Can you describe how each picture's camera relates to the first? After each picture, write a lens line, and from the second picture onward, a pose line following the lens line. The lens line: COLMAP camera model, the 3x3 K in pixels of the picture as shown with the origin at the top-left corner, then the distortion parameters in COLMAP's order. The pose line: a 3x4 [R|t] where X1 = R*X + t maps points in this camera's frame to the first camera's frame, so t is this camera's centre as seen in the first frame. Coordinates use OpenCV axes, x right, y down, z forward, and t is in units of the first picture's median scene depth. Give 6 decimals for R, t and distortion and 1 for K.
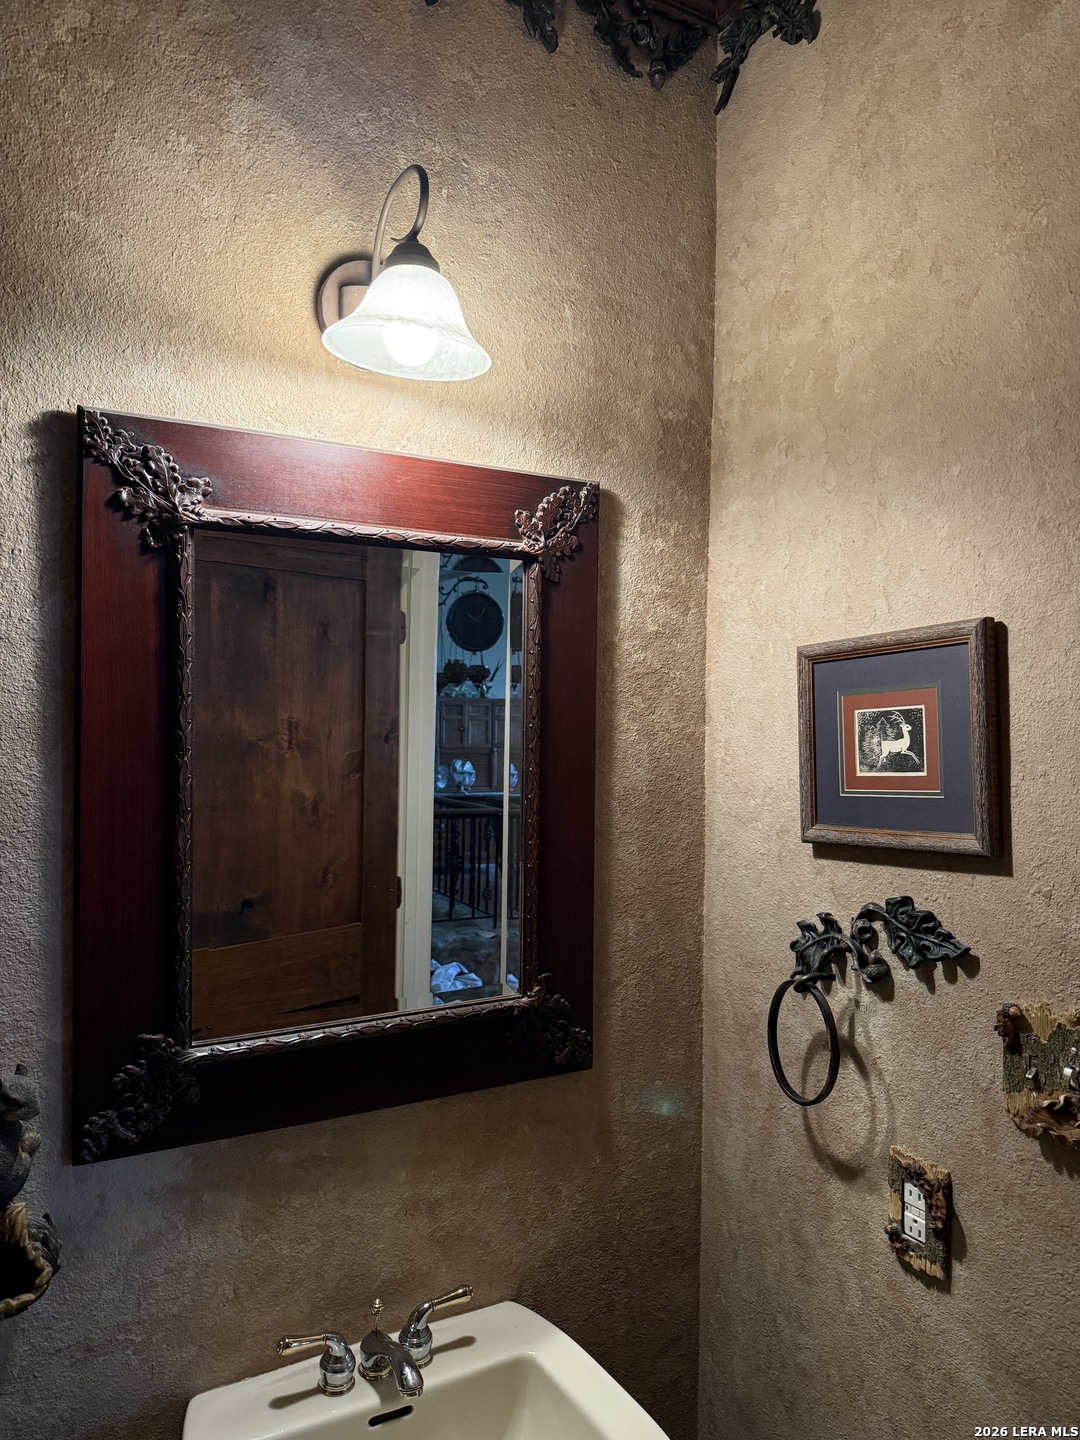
lens RADIAL K [[982.1, 0, 537.1], [0, 982.1, 723.6], [0, 0, 1]] dist [0.043187, -0.066091]
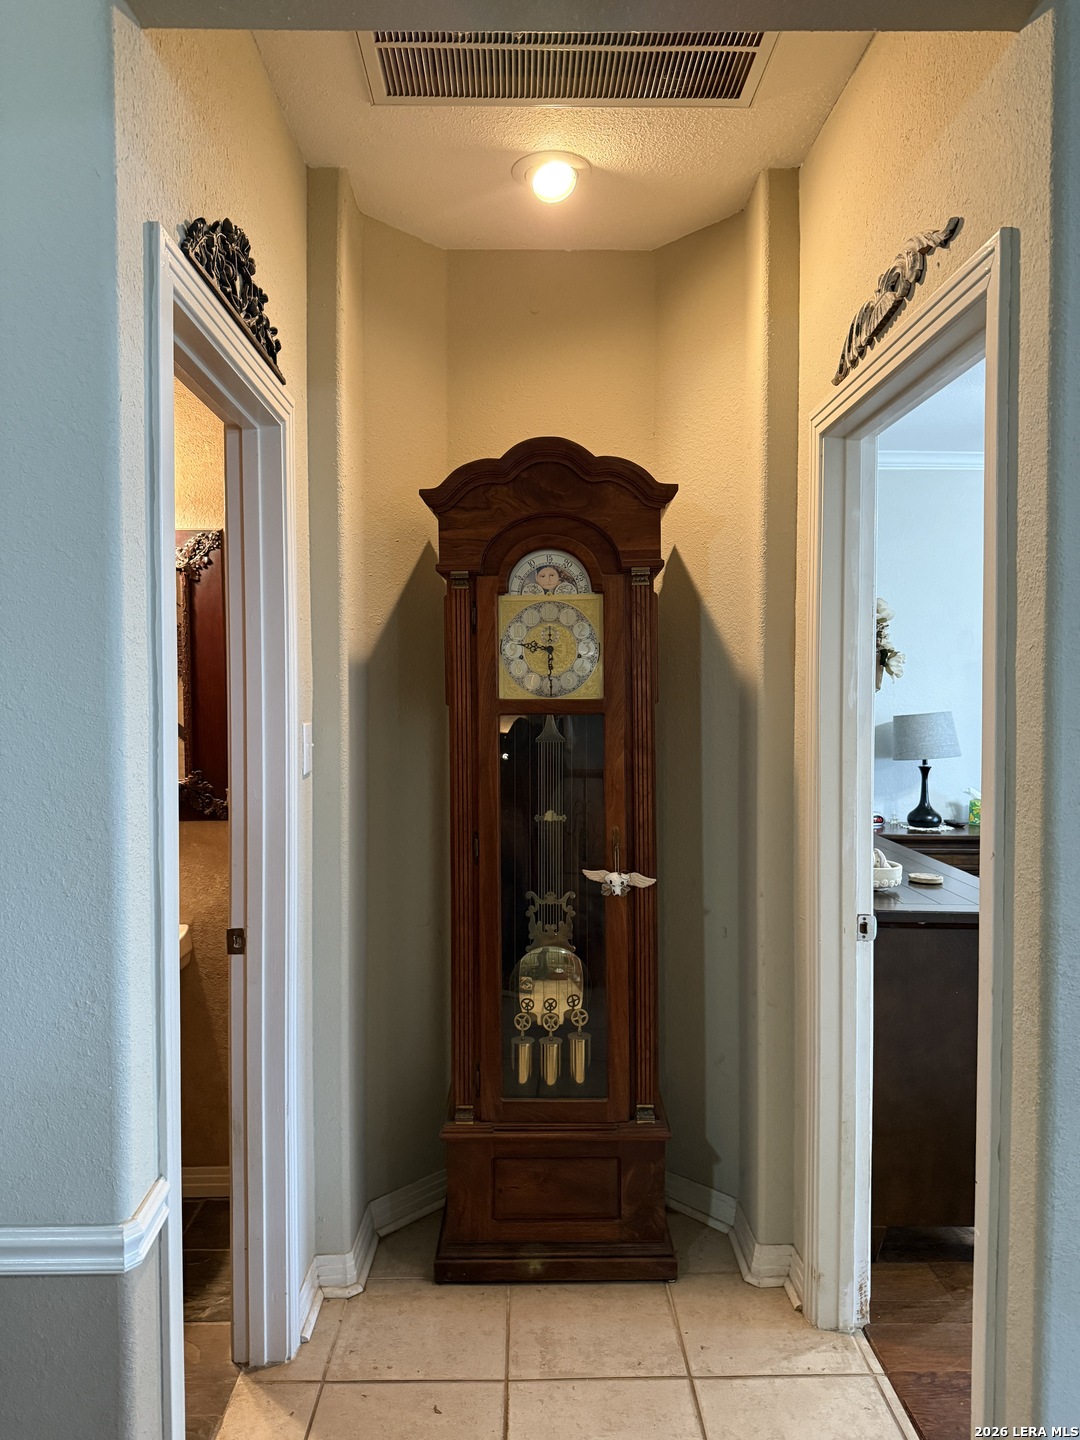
lens RADIAL K [[982.1, 0, 538.8], [0, 982.1, 718.5], [0, 0, 1]] dist [0.043187, -0.066091]
pose [[0.874204, 0.003246, -0.485548, 1.639855], [0.010380, 0.999624, 0.025370, 0.099551], [0.485448, -0.027219, 0.873842, -0.462090]]
